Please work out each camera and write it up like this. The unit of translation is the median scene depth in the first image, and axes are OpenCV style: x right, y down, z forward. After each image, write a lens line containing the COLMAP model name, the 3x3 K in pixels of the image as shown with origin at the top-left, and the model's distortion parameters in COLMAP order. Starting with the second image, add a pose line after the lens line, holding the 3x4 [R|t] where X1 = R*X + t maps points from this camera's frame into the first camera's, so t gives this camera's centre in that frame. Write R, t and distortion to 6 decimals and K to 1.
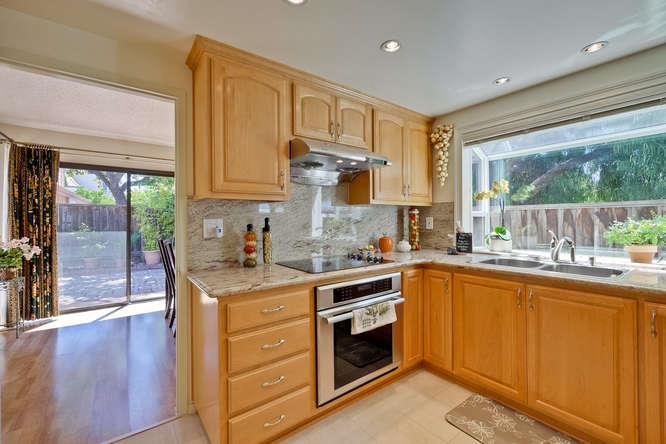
lens RADIAL K [[284.7, 0, 332.3], [0, 284.7, 218.0], [0, 0, 1]] dist [-0.005229, 0.001662]
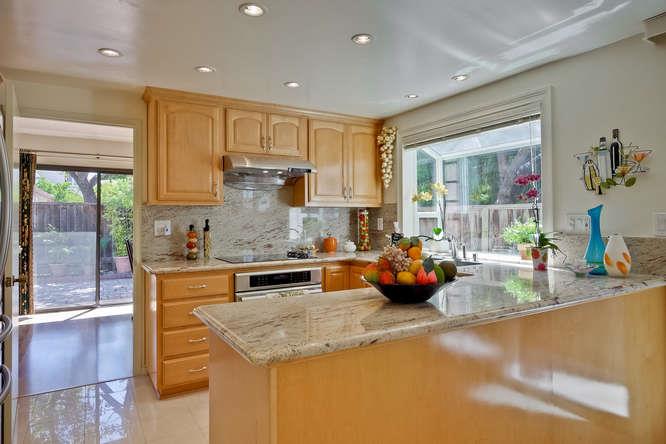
lens RADIAL K [[418.0, 0, 332.9], [0, 418.0, 210.1], [0, 0, 1]] dist [-0.000429, -0.002226]
pose [[0.993958, -0.003008, -0.109721, 0.441325], [0.001187, 0.999861, -0.016658, -0.008780], [0.109756, 0.016427, 0.993823, -0.620463]]
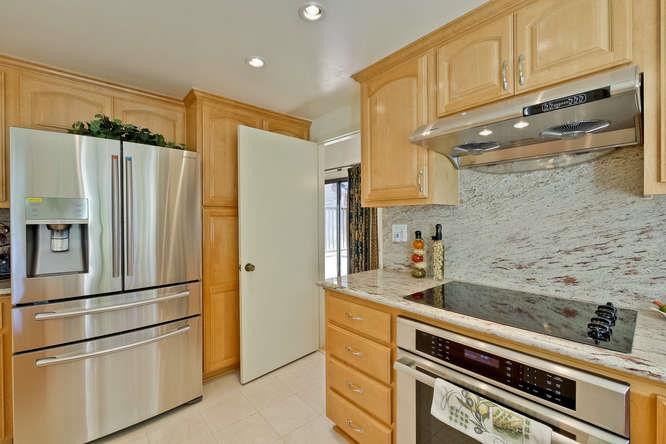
lens RADIAL K [[284.7, 0, 330.9], [0, 284.7, 220.6], [0, 0, 1]] dist [-0.005229, 0.001662]
pose [[0.065491, 0.016449, -0.997718, 0.529343], [0.009563, 0.999808, 0.017111, -0.026077], [0.997807, -0.010662, 0.065321, 0.572688]]
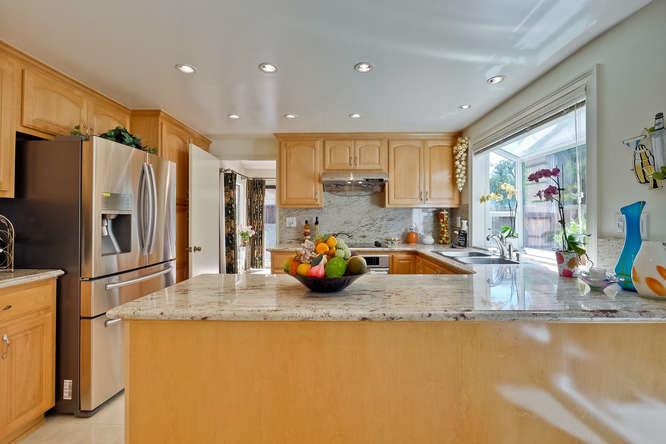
lens RADIAL K [[286.3, 0, 334.6], [0, 286.3, 214.3], [0, 0, 1]] dist [-0.007953, 0.001508]
pose [[0.788206, 0.000686, -0.615412, 0.865011], [-0.003399, 0.999989, -0.003238, -0.010007], [0.615403, 0.004644, 0.788199, -0.306544]]
